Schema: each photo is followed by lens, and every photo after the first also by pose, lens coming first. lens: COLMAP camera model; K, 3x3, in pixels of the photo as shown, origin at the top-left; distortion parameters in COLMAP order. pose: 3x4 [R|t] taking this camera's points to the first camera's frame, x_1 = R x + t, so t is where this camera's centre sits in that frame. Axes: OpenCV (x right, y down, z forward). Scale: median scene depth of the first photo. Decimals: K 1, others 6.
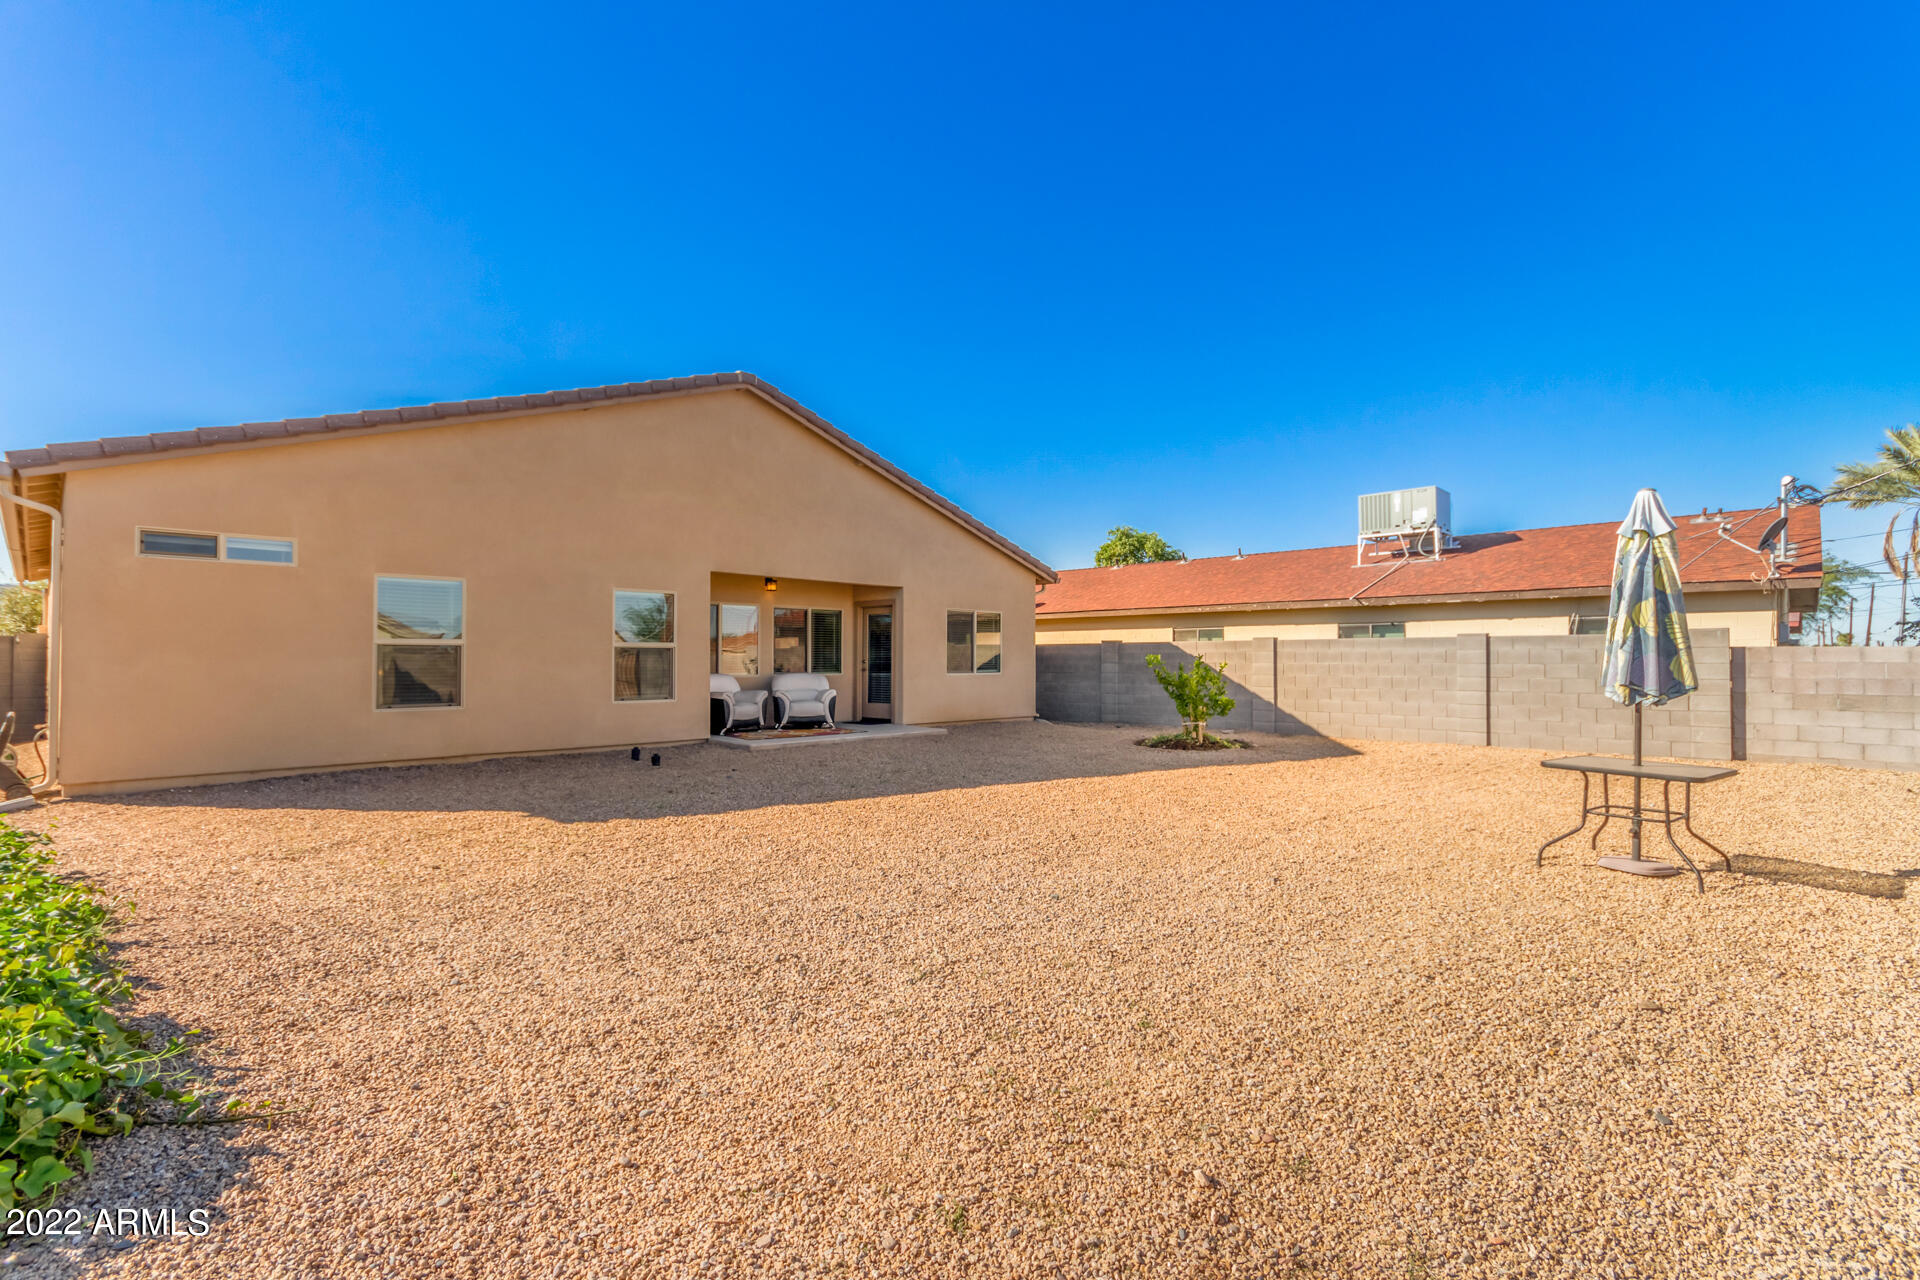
lens RADIAL K [[885.1, 0, 957.9], [0, 885.1, 643.7], [0, 0, 1]] dist [0.004280, 0.000193]
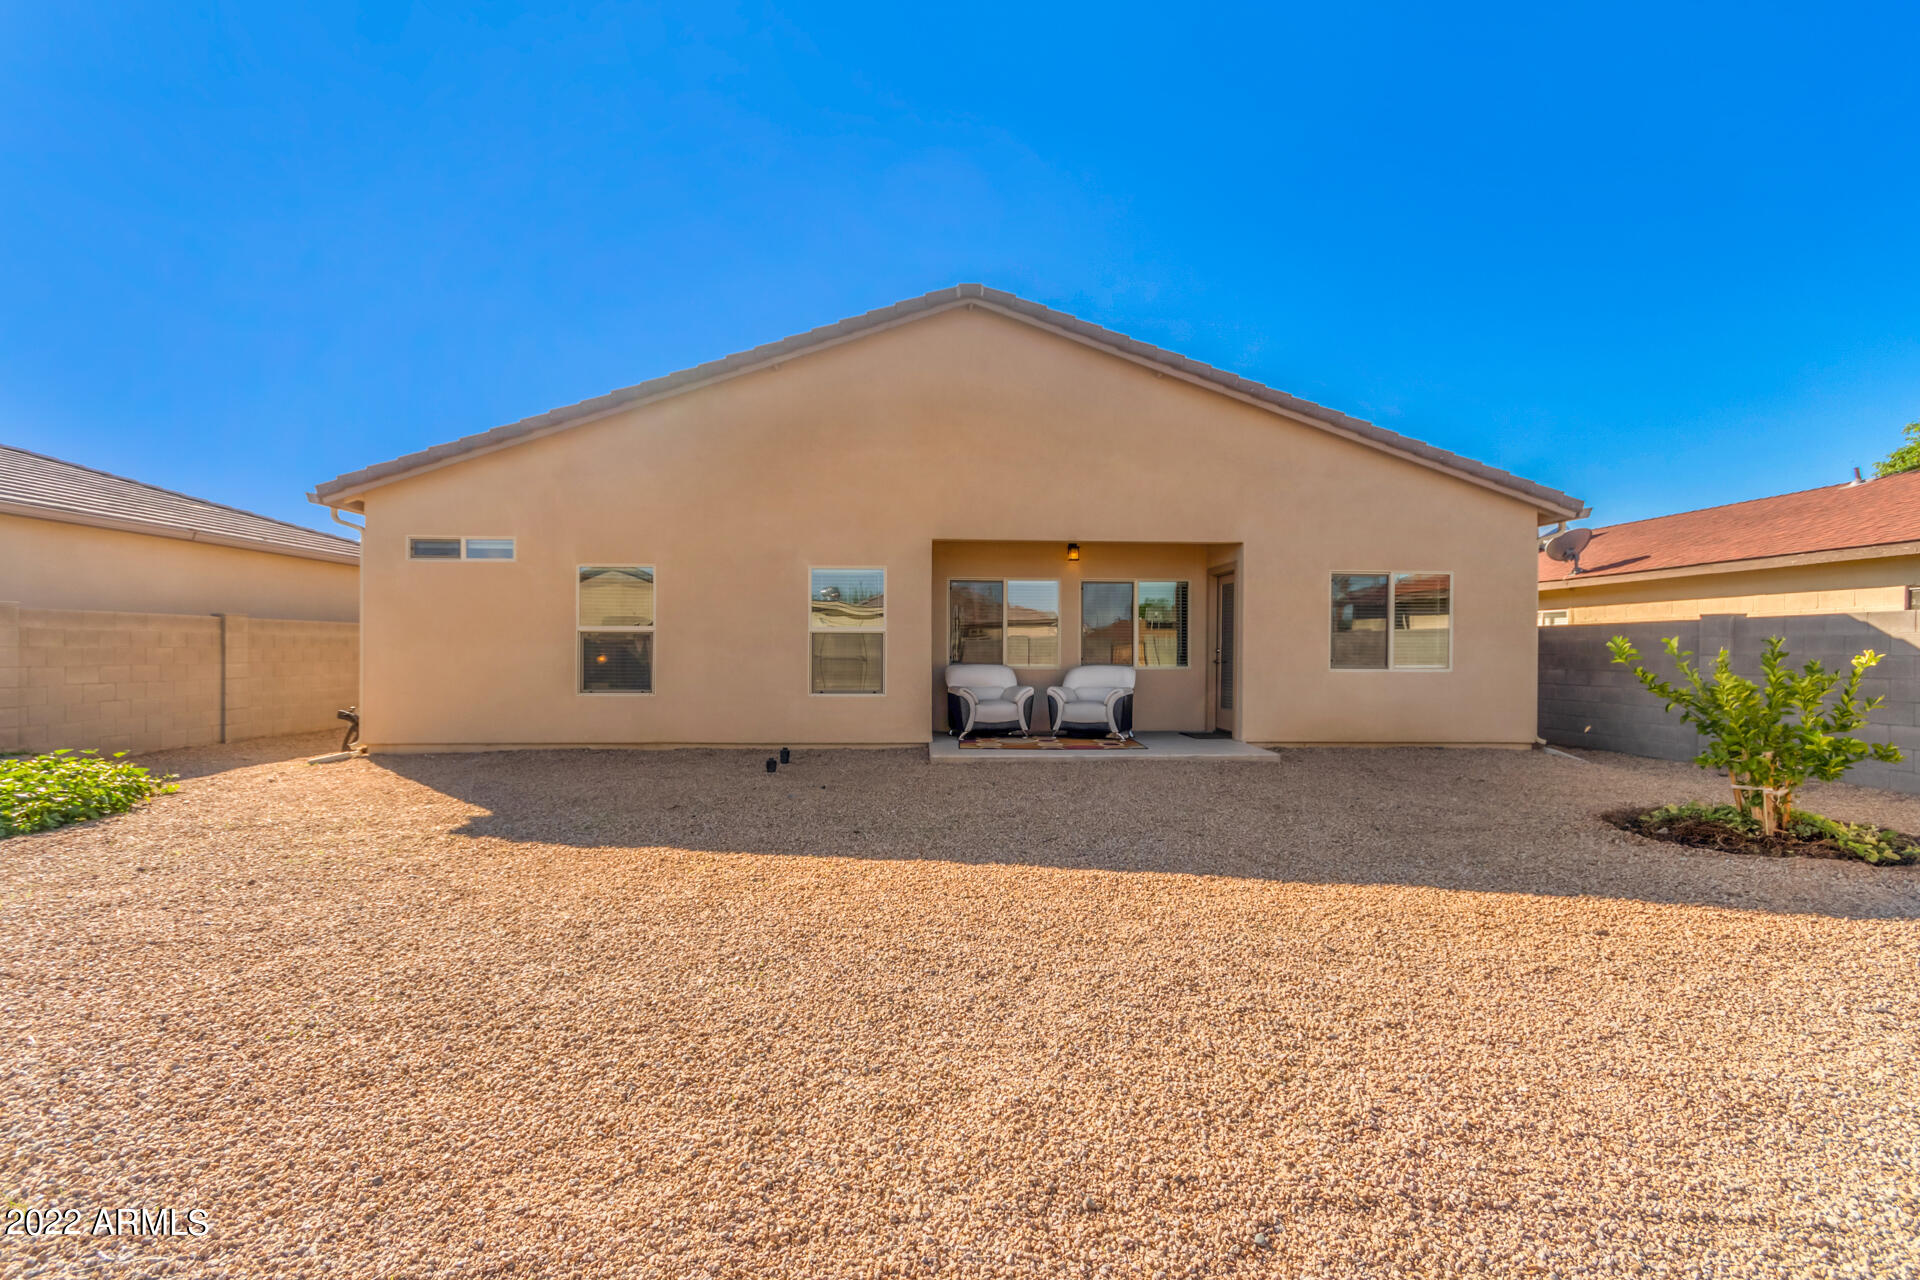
lens RADIAL K [[885.1, 0, 974.0], [0, 885.1, 646.5], [0, 0, 1]] dist [0.004280, 0.000193]
pose [[0.729542, -0.000841, -0.683935, 0.287012], [0.009933, 0.999907, 0.009365, 0.009515], [0.683864, -0.013626, 0.729483, 0.396878]]
